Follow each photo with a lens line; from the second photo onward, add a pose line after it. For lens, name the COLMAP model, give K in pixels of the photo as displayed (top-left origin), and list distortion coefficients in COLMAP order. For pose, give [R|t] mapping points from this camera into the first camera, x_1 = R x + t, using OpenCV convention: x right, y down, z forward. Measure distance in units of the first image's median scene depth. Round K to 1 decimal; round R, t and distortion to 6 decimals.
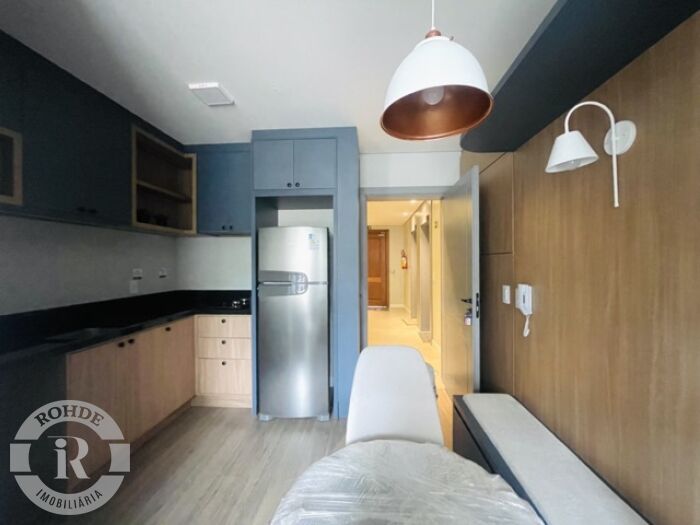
lens RADIAL K [[283.0, 0, 350.0], [0, 283.0, 262.5], [0, 0, 1]] dist [-0.002377, -0.000080]
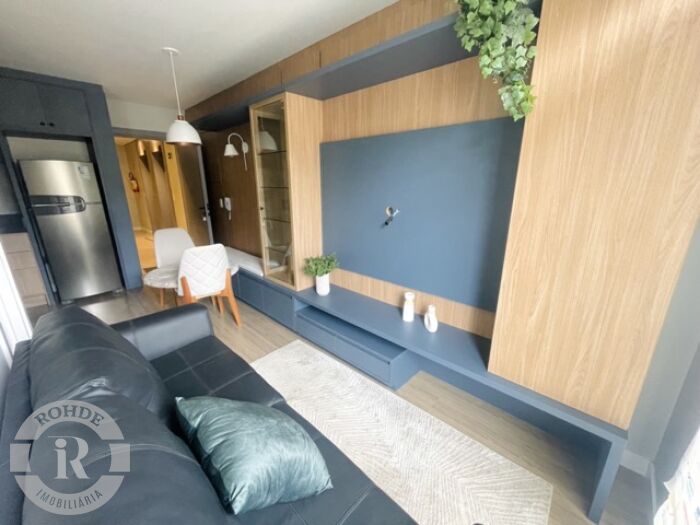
lens RADIAL K [[283.0, 0, 350.0], [0, 283.0, 262.5], [0, 0, 1]] dist [-0.002377, -0.000080]
pose [[0.642990, -0.204589, 0.738043, -0.388430], [-0.001446, 0.963334, 0.268301, -0.023175], [-0.765873, -0.173582, 0.619118, -0.907859]]
